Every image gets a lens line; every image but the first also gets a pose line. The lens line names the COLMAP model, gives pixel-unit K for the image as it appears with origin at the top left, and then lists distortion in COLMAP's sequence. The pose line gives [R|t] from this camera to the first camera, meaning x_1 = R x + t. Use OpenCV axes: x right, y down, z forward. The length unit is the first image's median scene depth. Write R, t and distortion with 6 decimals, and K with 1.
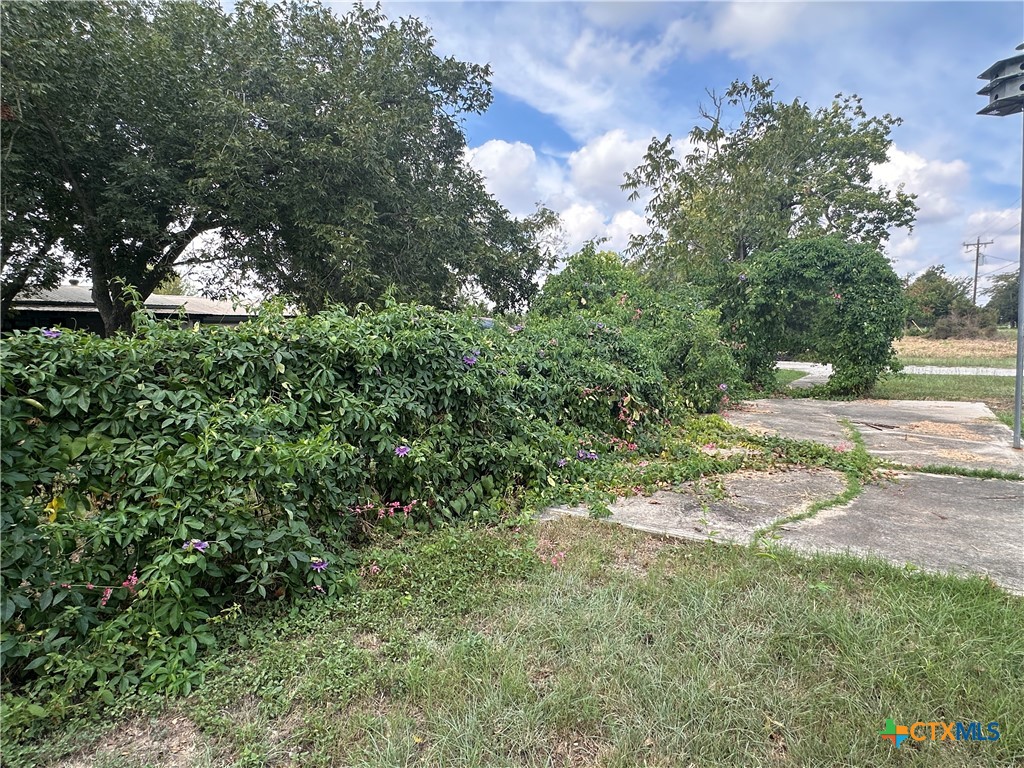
lens RADIAL K [[565.5, 0, 511.6], [0, 565.5, 382.6], [0, 0, 1]] dist [0.003514, 0.000358]
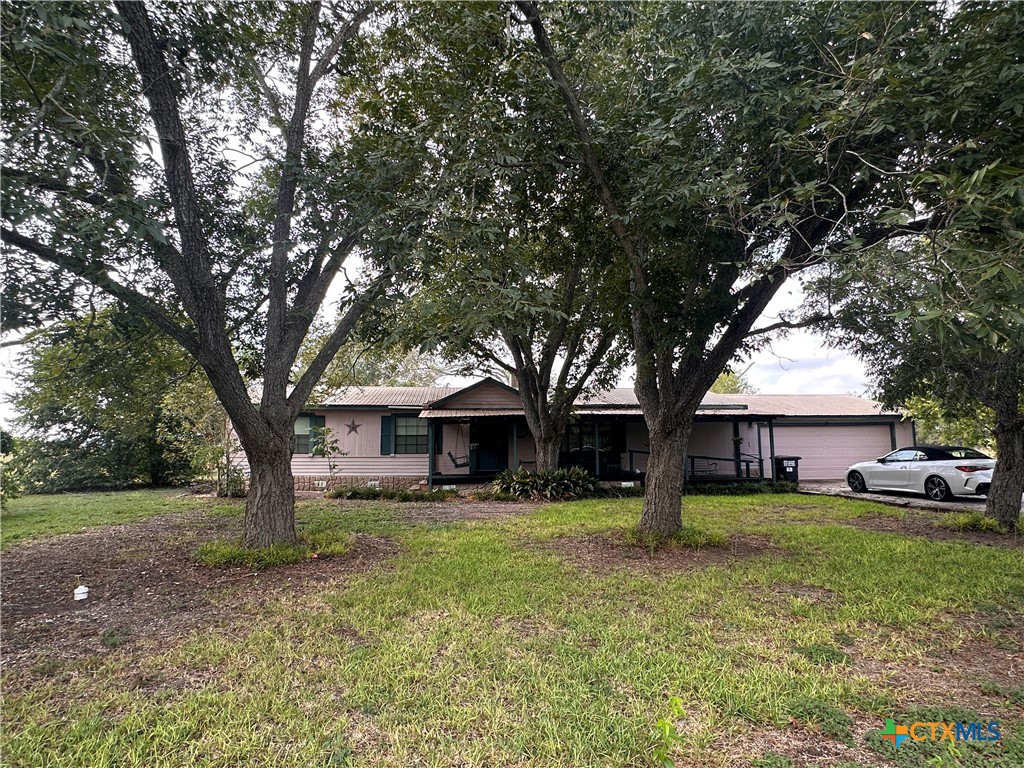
lens RADIAL K [[565.5, 0, 518.5], [0, 565.5, 383.8], [0, 0, 1]] dist [0.003514, 0.000358]
pose [[0.632595, -0.069541, -0.771355, -0.283915], [-0.066057, 0.987487, -0.143200, -0.049541], [0.771661, 0.141541, 0.620086, 0.432054]]
